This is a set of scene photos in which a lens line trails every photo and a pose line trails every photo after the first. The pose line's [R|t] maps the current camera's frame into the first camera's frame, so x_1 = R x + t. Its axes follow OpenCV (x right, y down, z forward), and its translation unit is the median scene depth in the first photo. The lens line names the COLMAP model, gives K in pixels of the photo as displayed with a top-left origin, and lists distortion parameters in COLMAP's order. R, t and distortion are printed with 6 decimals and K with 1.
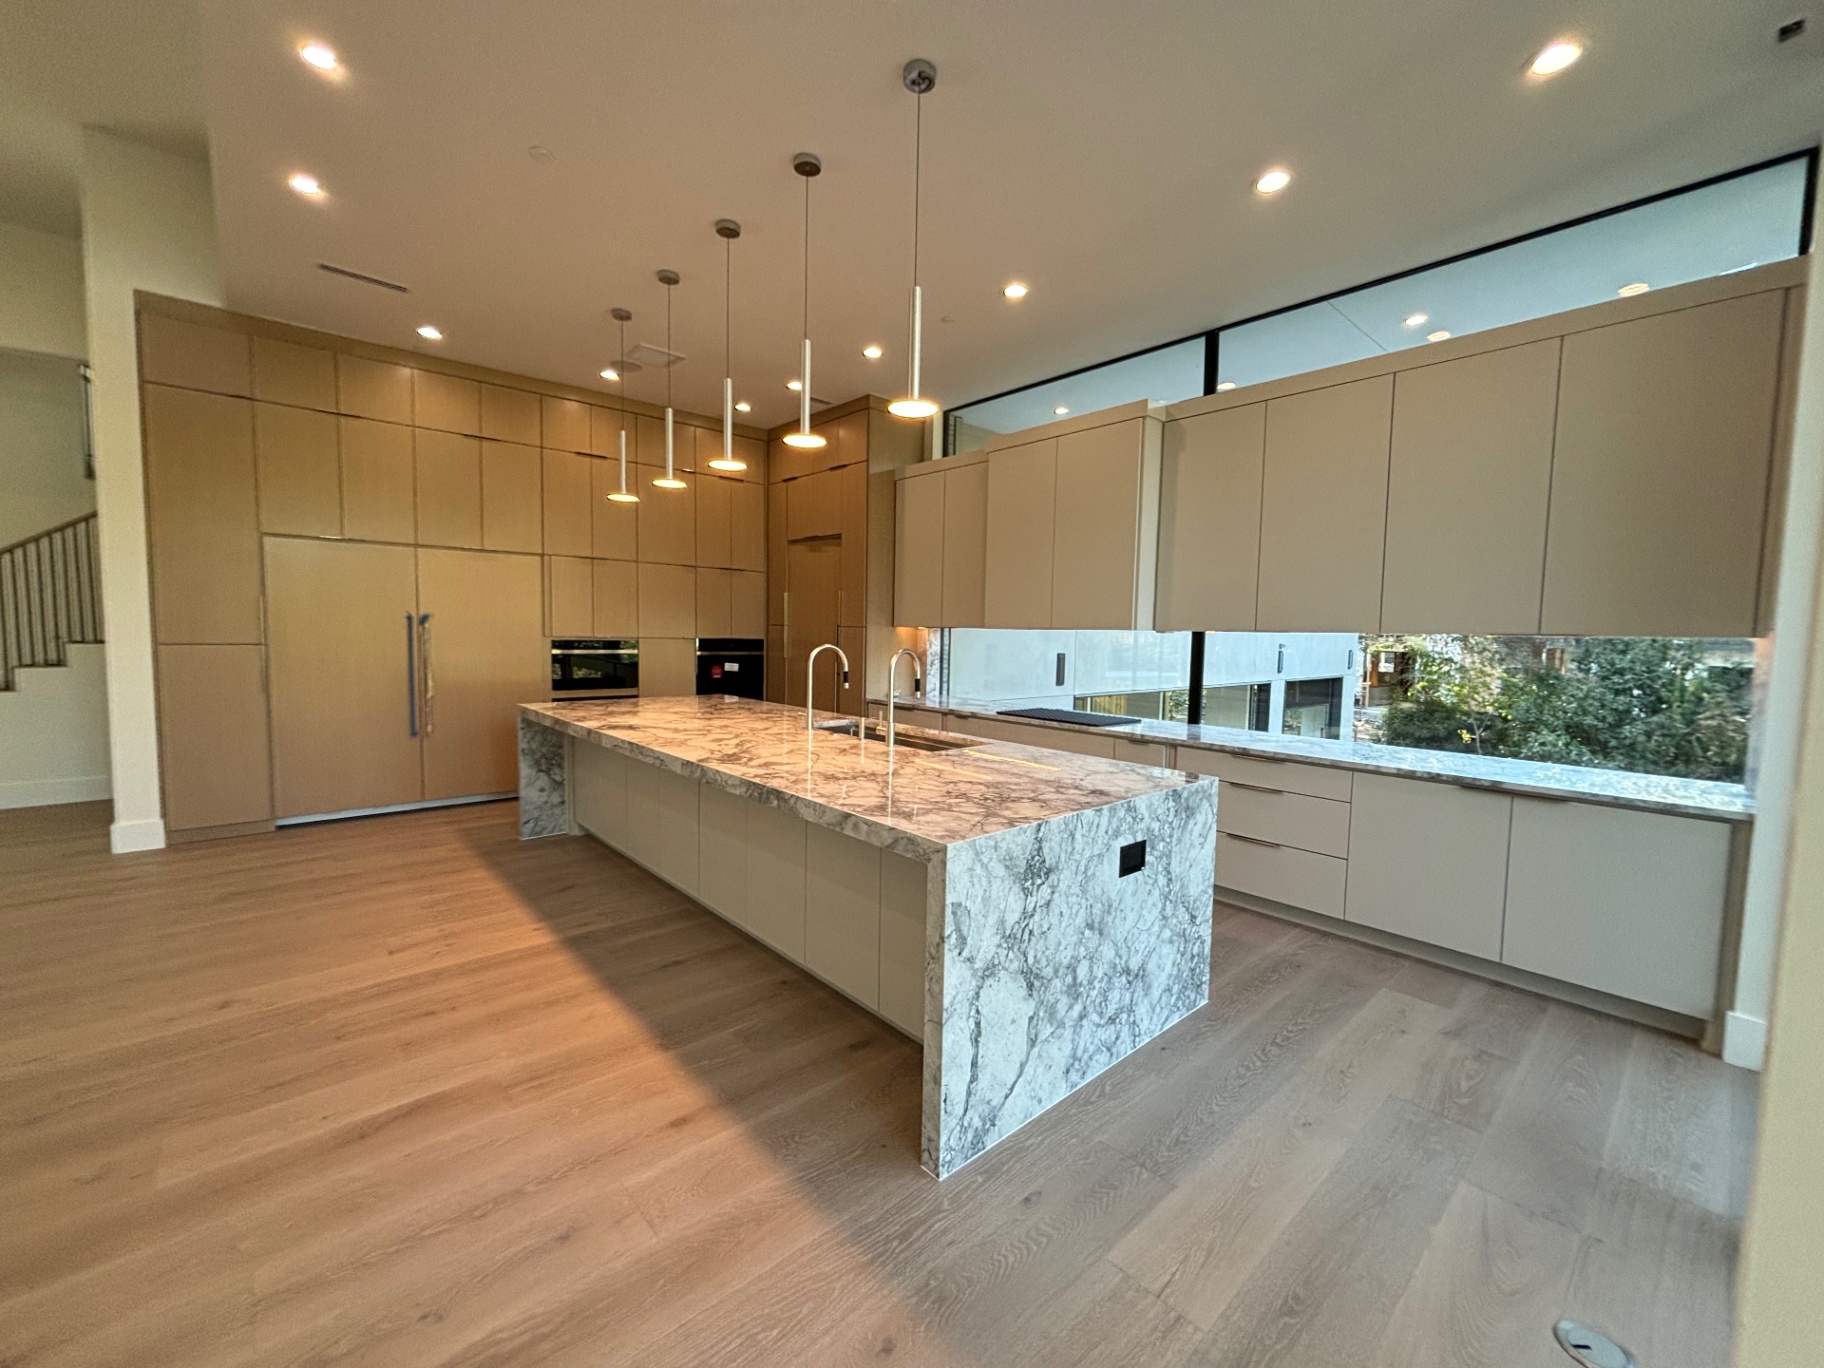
lens RADIAL K [[738.5, 0, 906.6], [0, 738.5, 683.0], [0, 0, 1]] dist [-0.000067, -0.001439]
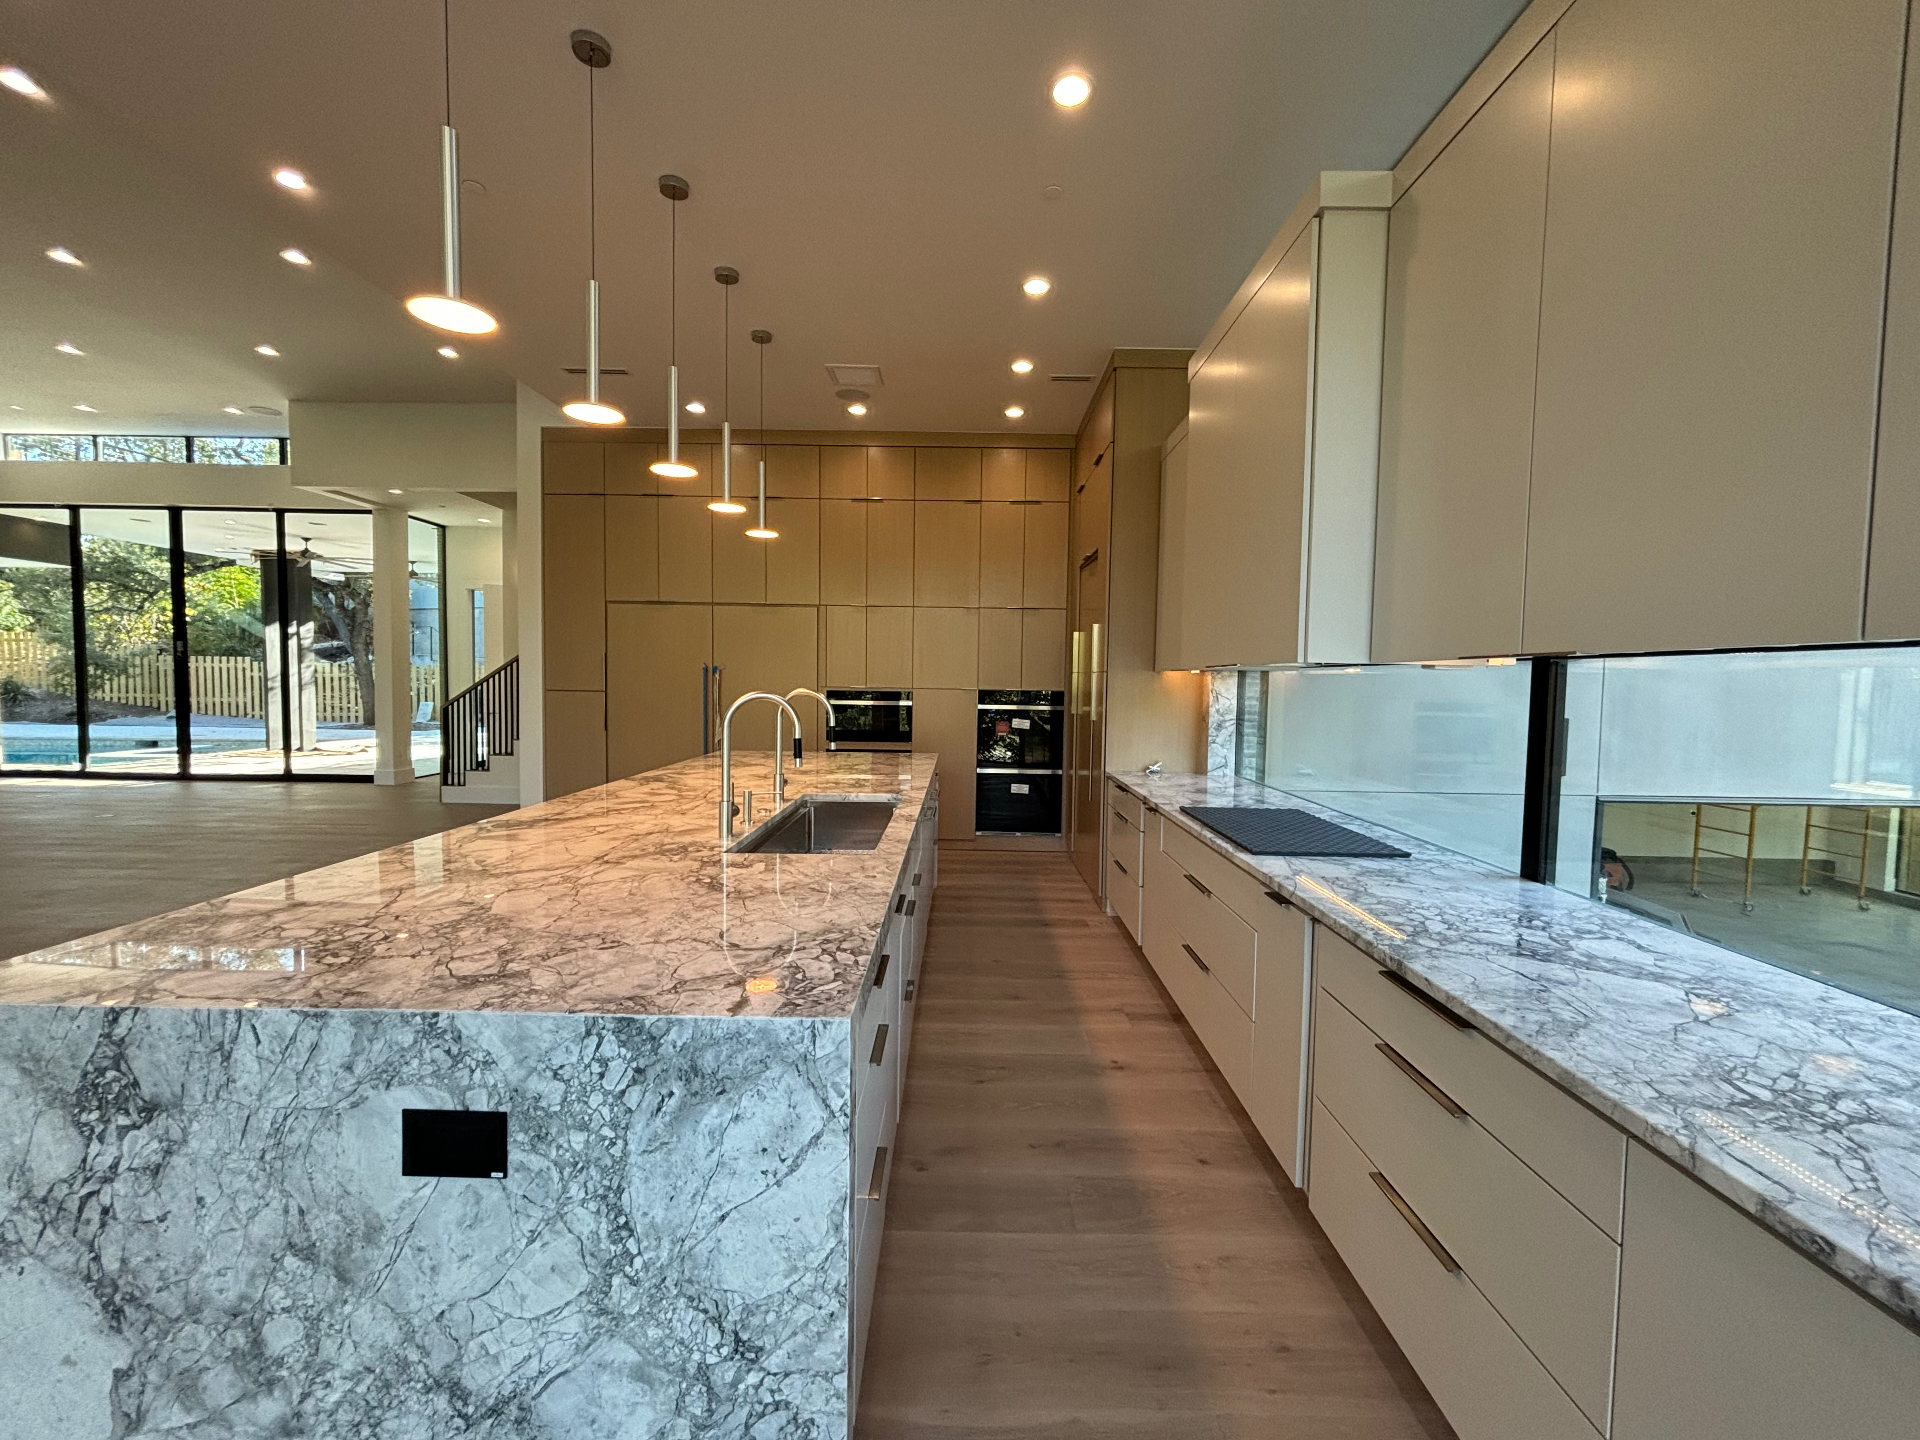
lens RADIAL K [[777.4, 0, 957.9], [0, 777.4, 719.0], [0, 0, 1]] dist [-0.000067, -0.001439]
pose [[0.744706, 0.023645, -0.666974, 0.820284], [-0.045550, 0.998843, -0.015449, -0.028016], [0.665836, 0.041886, 0.744921, 0.815290]]
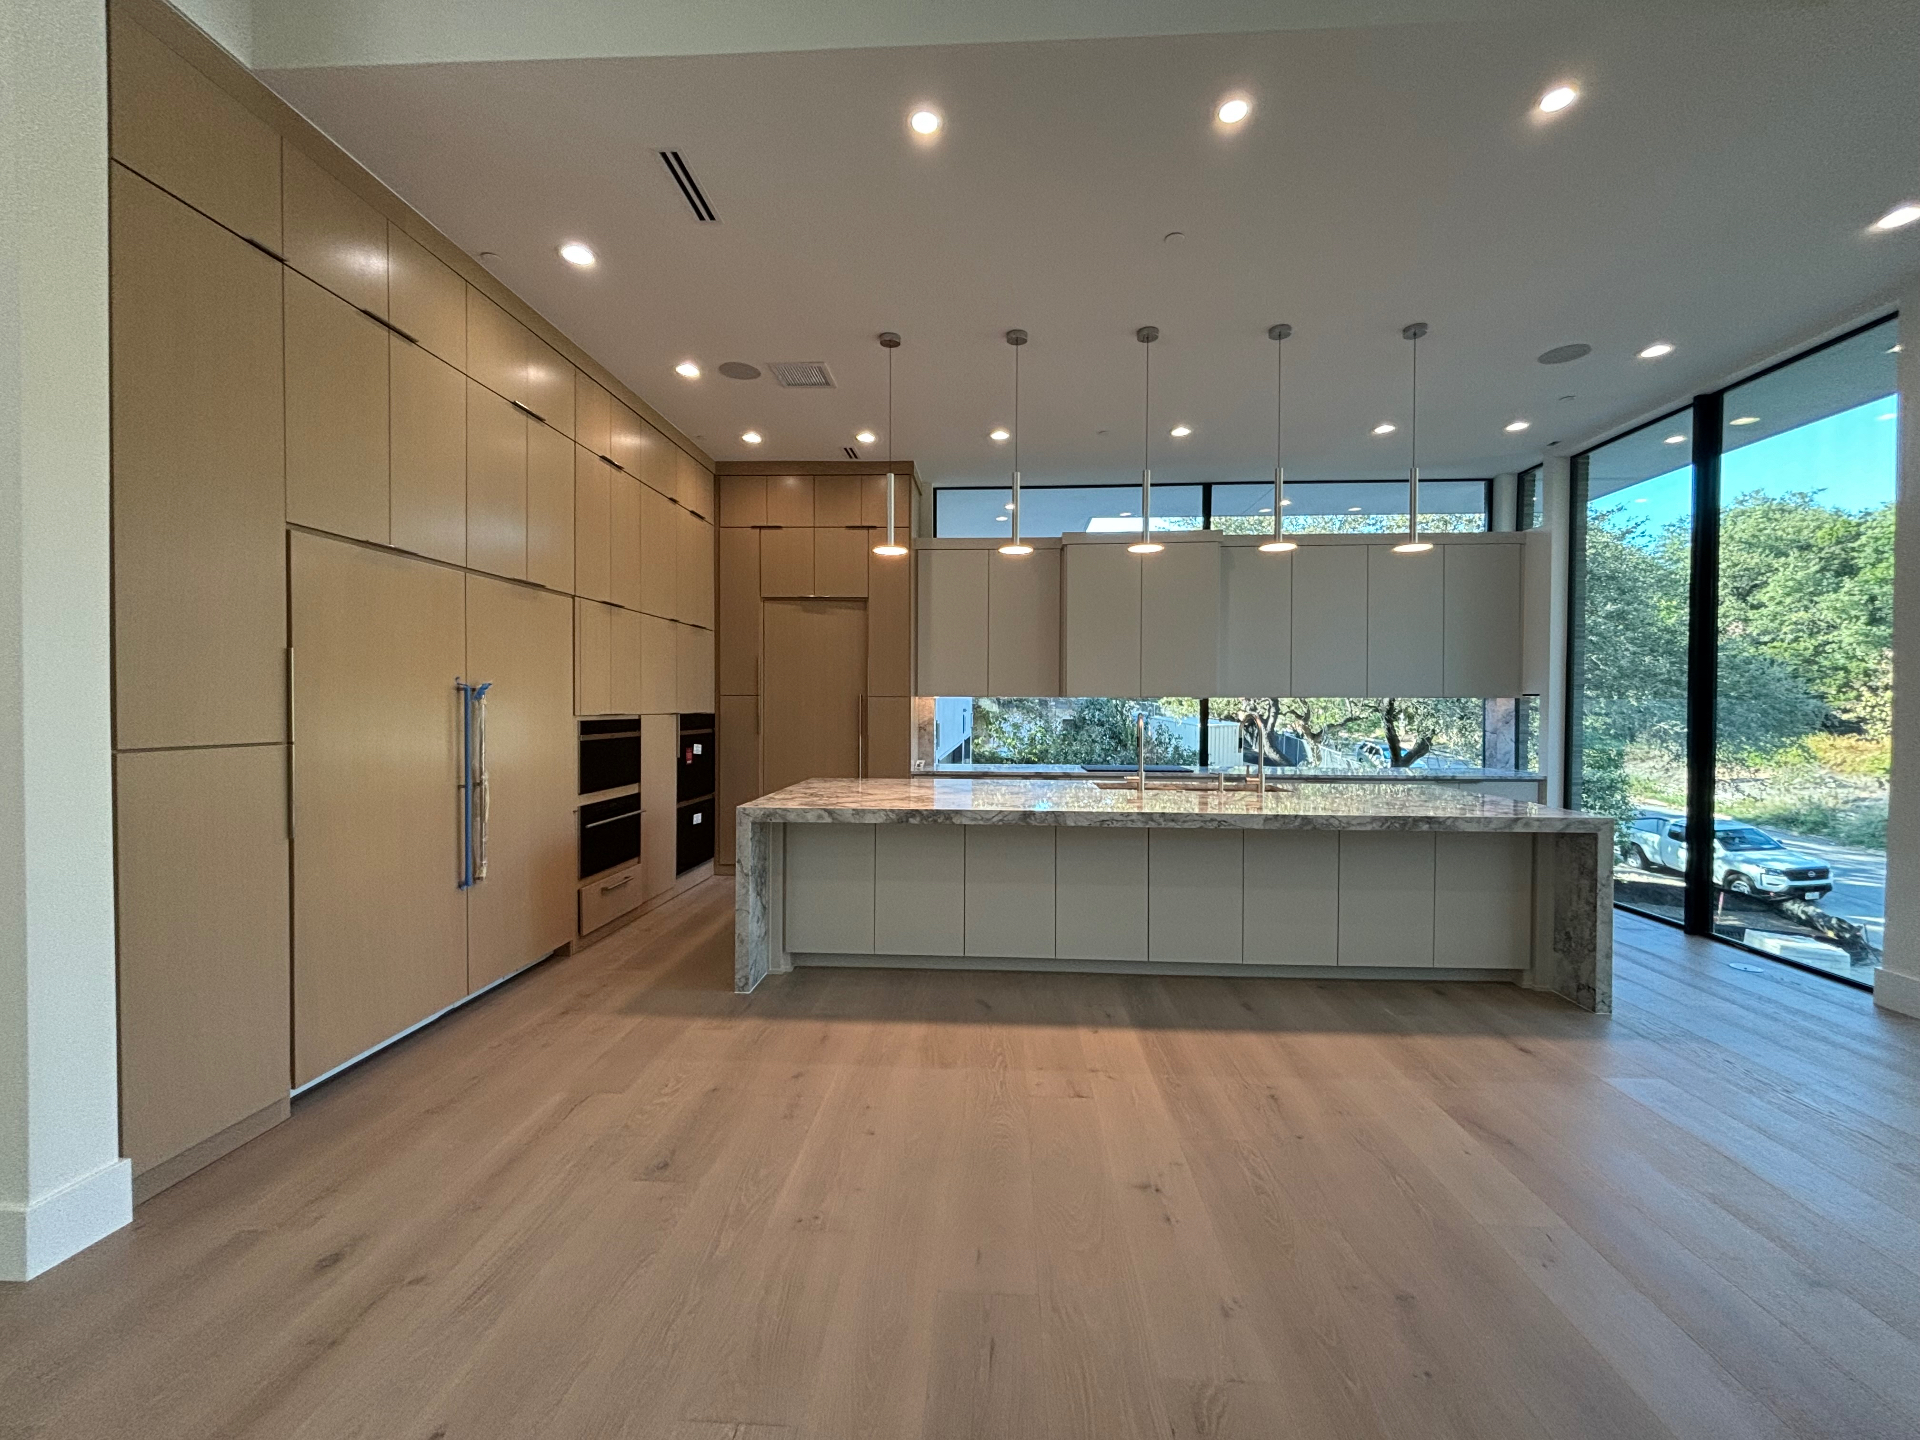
lens RADIAL K [[777.4, 0, 956.1], [0, 777.4, 719.3], [0, 0, 1]] dist [-0.000067, -0.001439]
pose [[0.702017, -0.029126, 0.711565, -1.809654], [0.059731, 0.998051, -0.018077, -0.062021], [-0.709651, 0.055193, 0.702388, 0.599826]]
